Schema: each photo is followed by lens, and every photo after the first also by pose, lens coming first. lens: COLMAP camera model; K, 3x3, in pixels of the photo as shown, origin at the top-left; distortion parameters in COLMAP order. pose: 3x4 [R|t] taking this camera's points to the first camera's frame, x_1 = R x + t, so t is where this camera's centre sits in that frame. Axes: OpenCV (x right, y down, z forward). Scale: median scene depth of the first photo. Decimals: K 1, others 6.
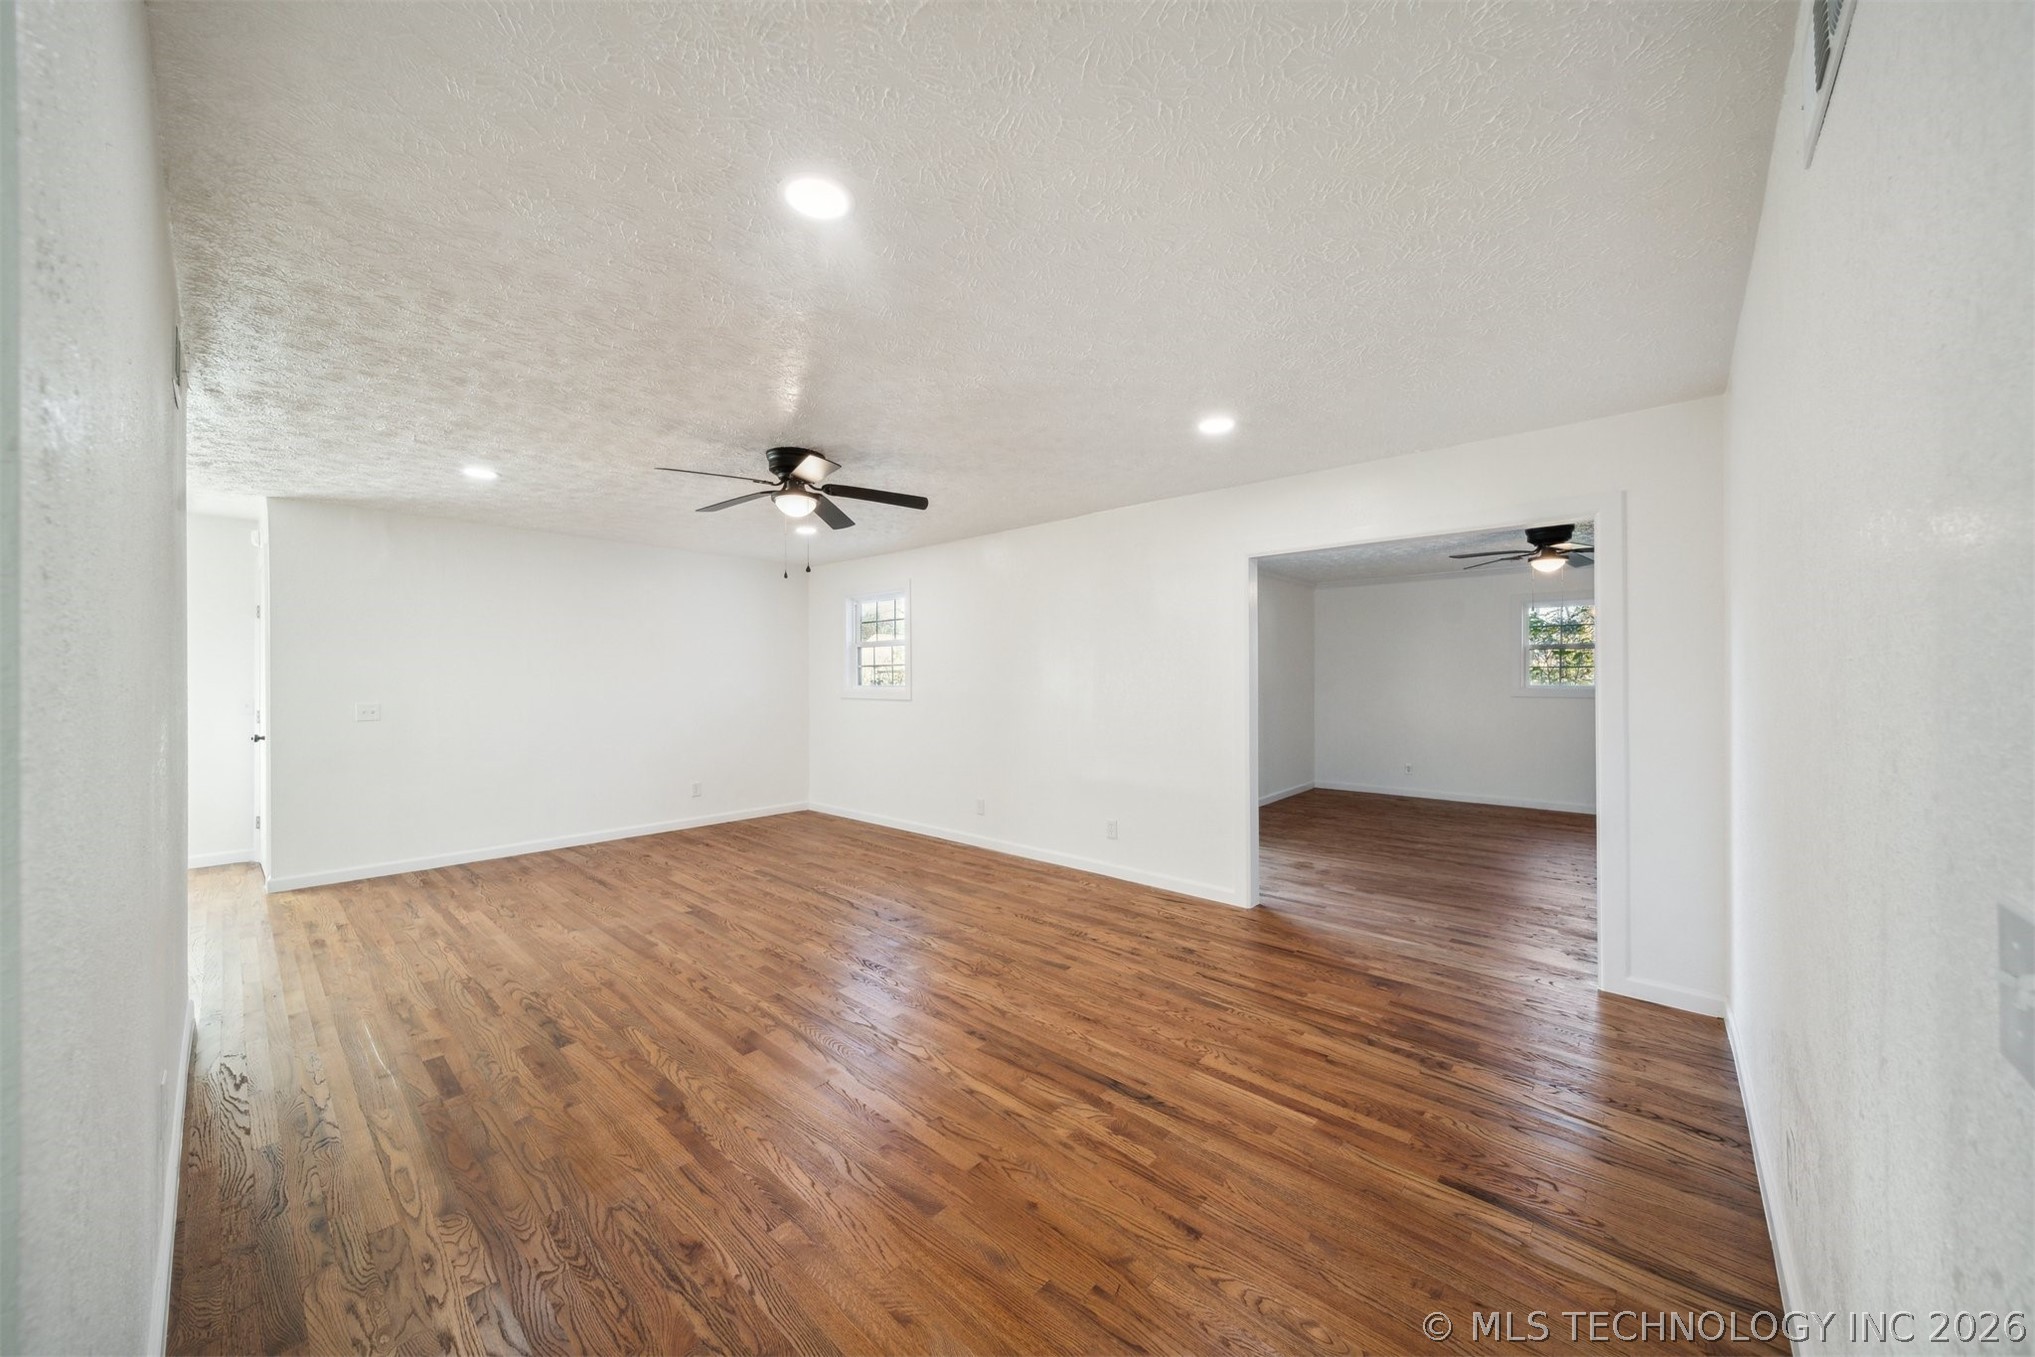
lens RADIAL K [[718.4, 0, 1014.1], [0, 718.4, 686.0], [0, 0, 1]] dist [0.000909, 0.000087]
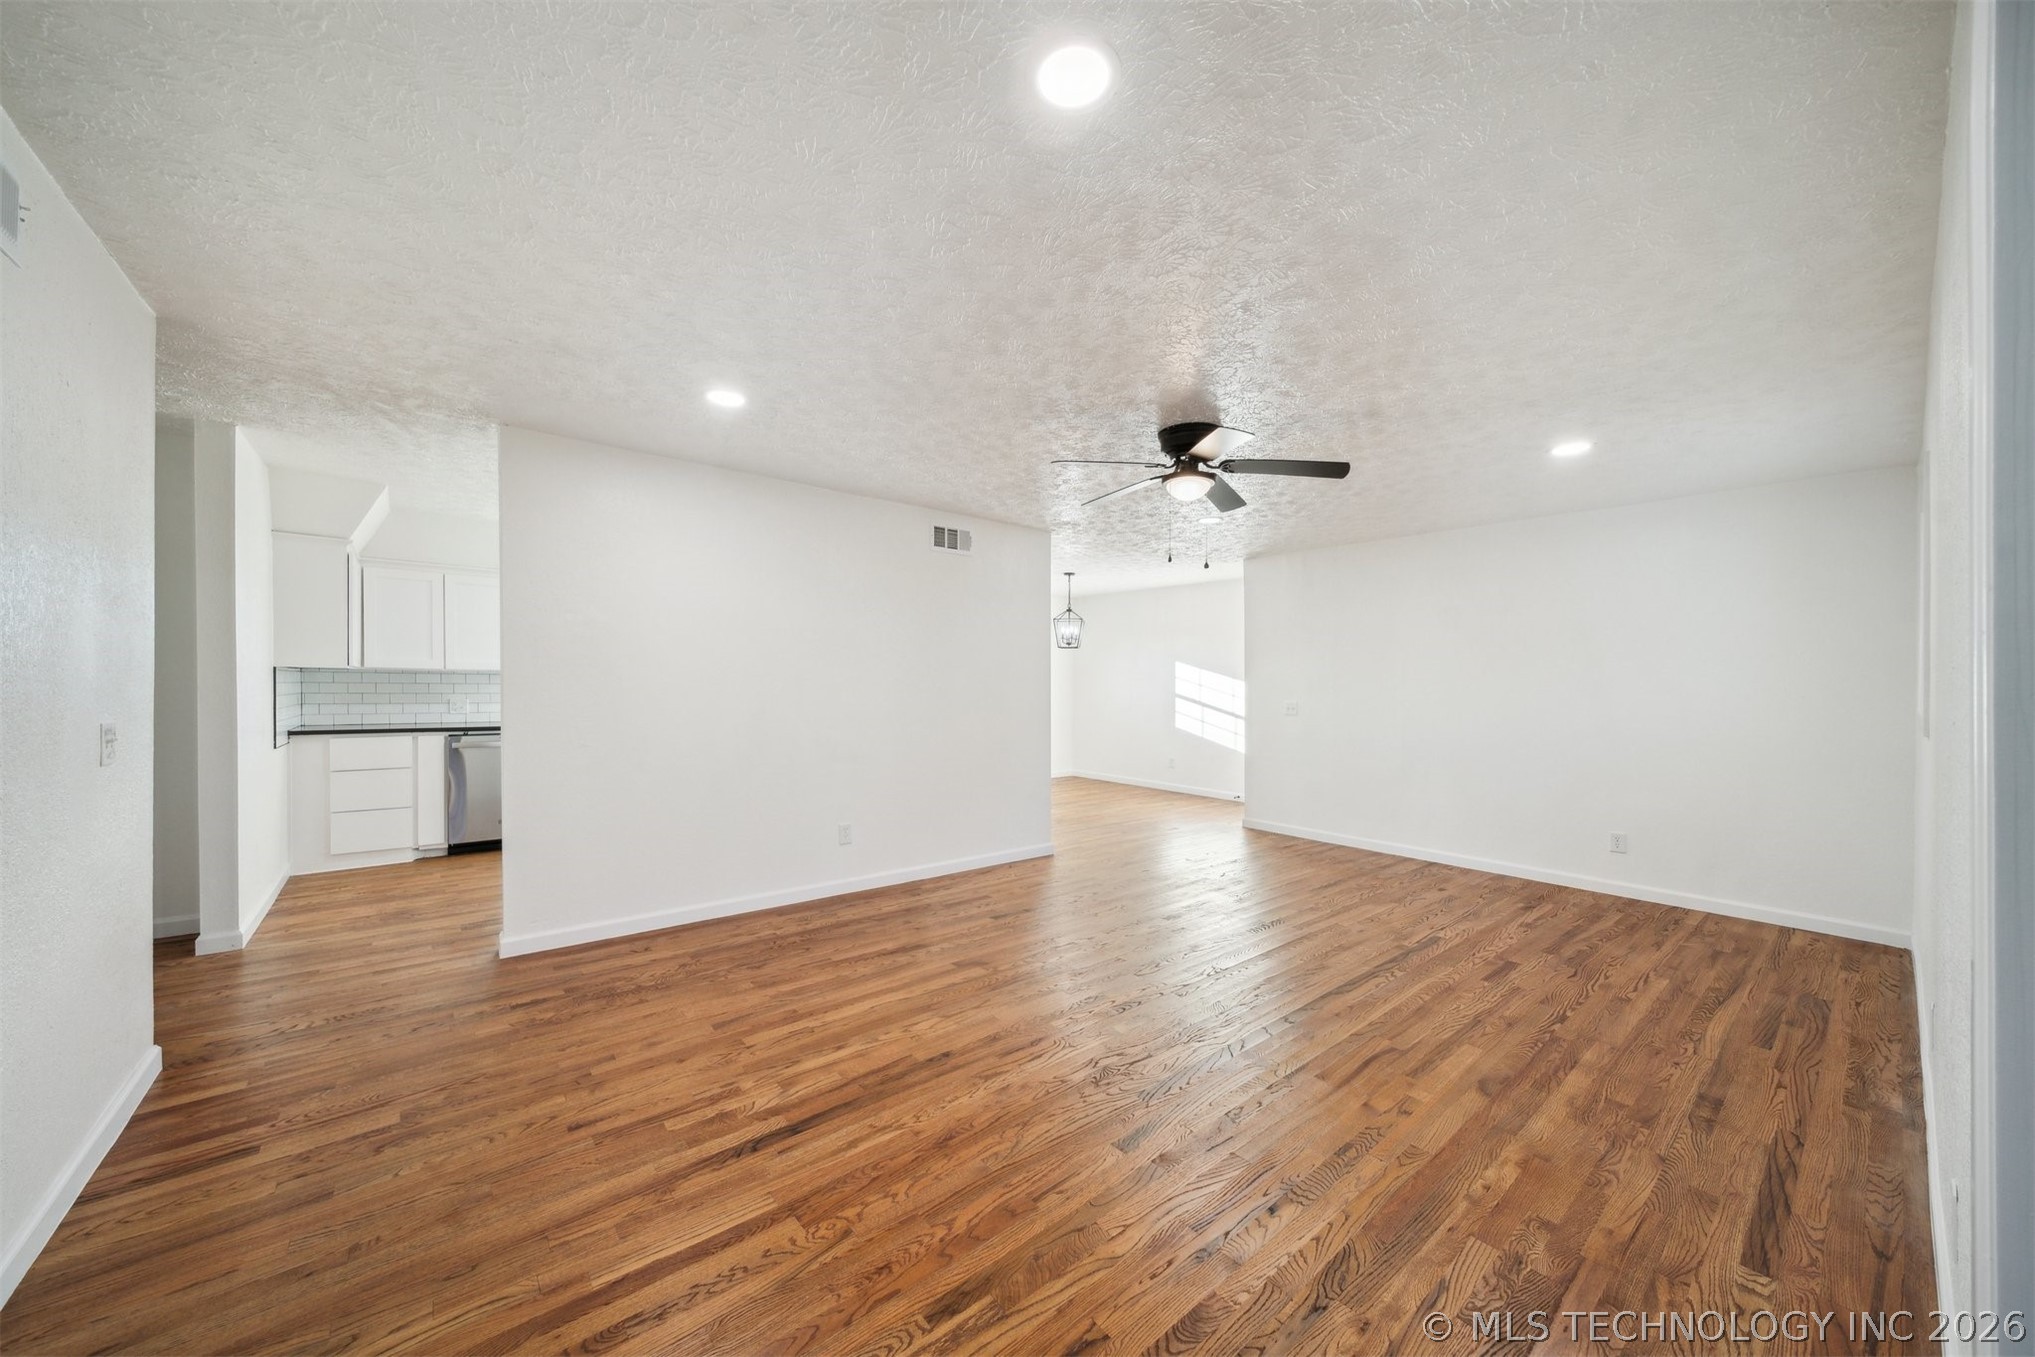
lens RADIAL K [[715.9, 0, 996.1], [0, 715.9, 686.1], [0, 0, 1]] dist [0.001379, 0.000014]
pose [[-0.162143, 0.004978, -0.986755, 0.850018], [-0.021614, 0.999729, 0.008595, -0.007458], [0.986531, 0.022721, -0.161991, 1.204931]]
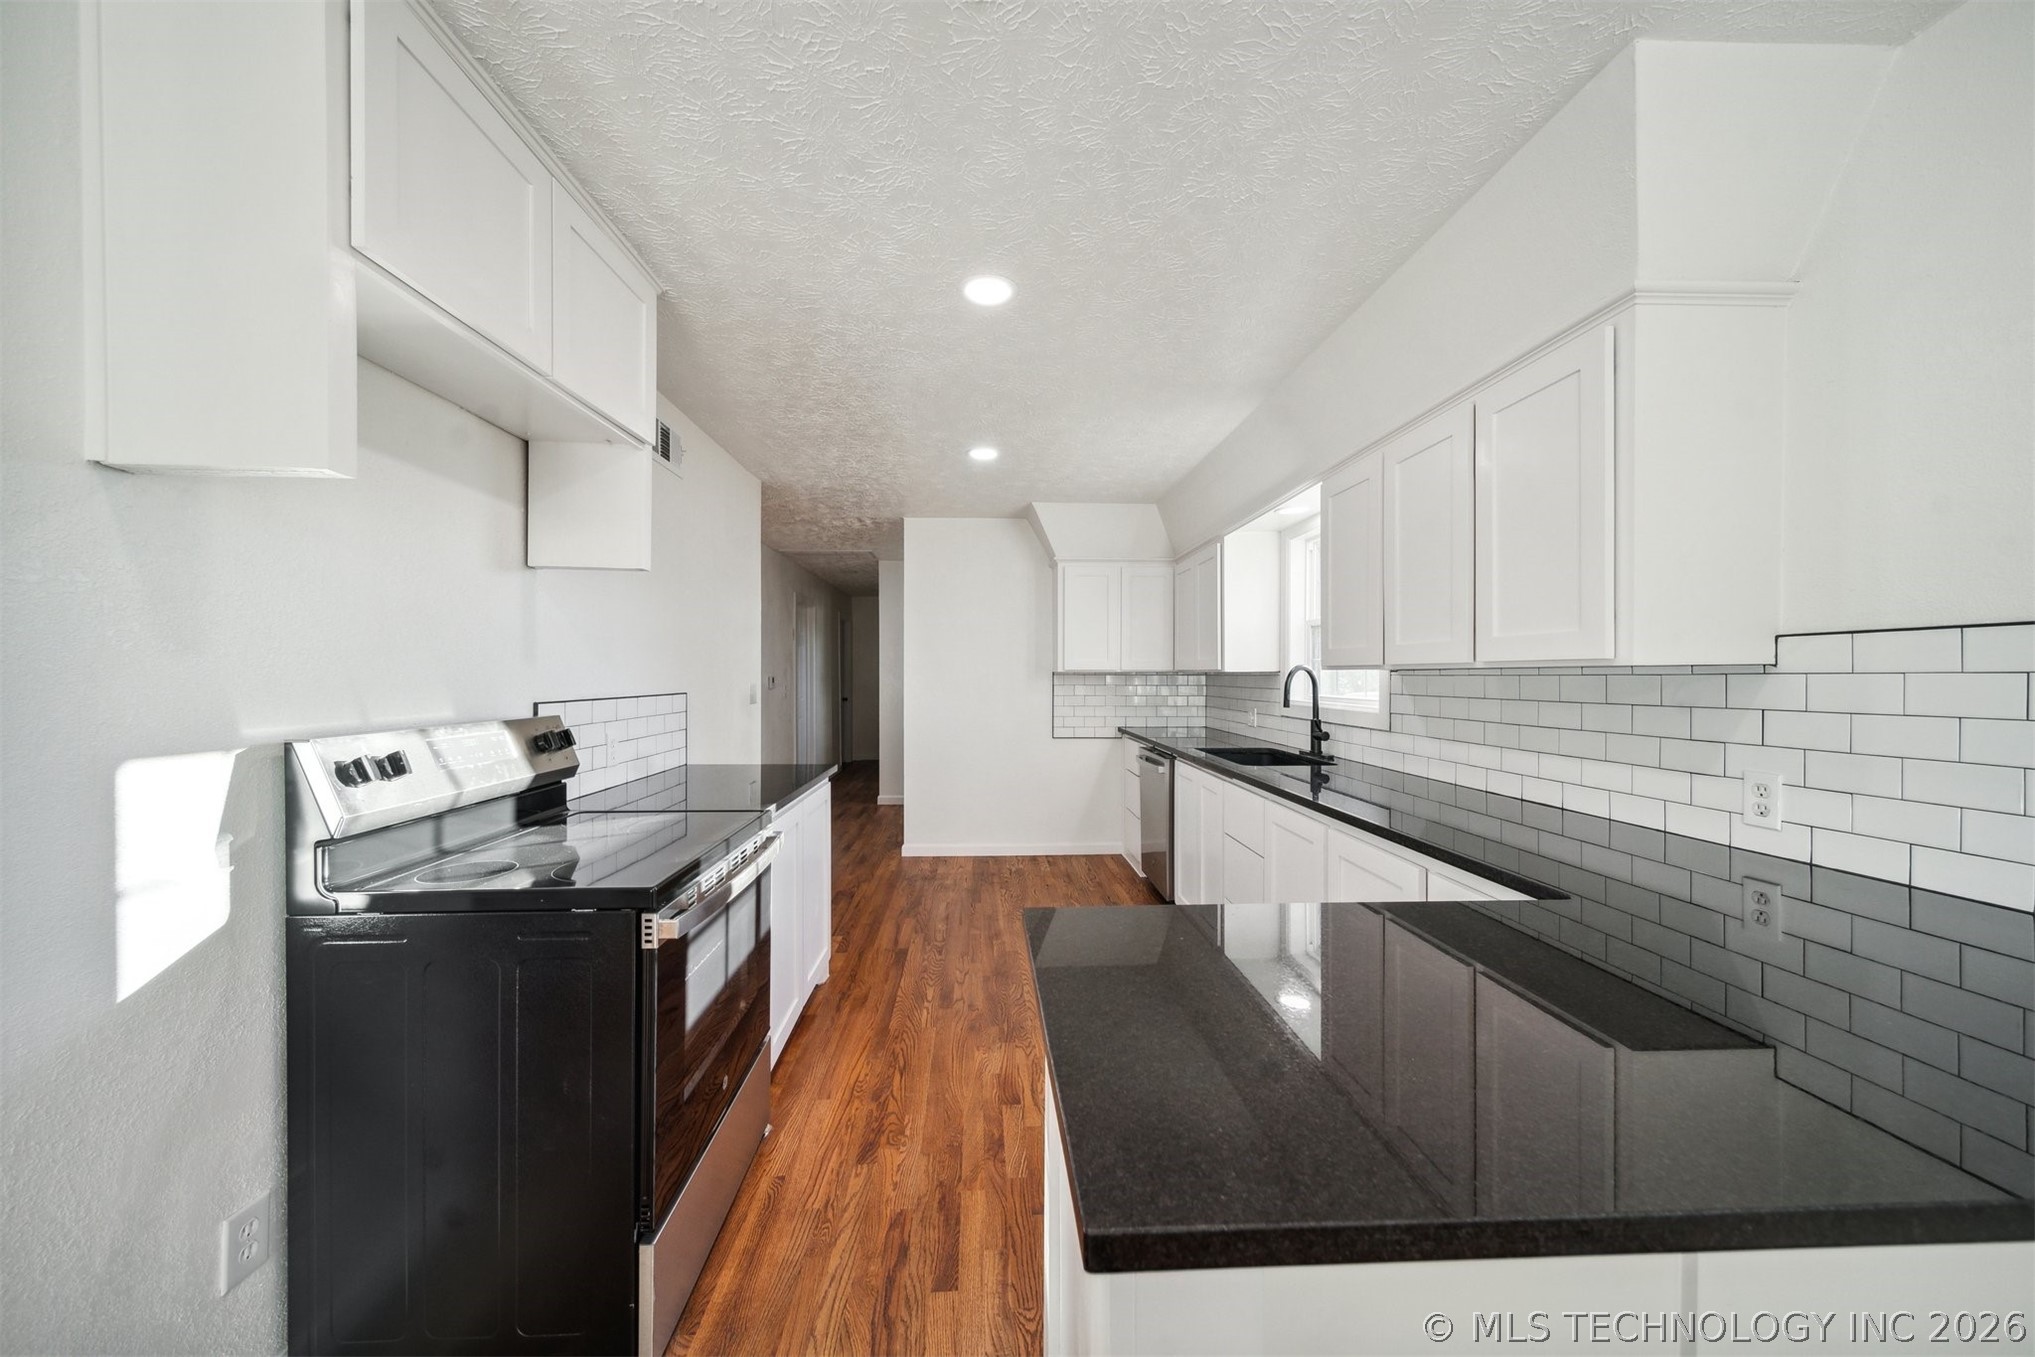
lens RADIAL K [[711.2, 0, 1009.3], [0, 711.2, 676.3], [0, 0, 1]] dist [0.001251, -0.000483]
pose [[-0.700698, 0.004929, 0.713441, -1.781397], [0.013345, 0.999892, 0.006199, -0.006136], [-0.713333, 0.013864, -0.700688, 0.837238]]
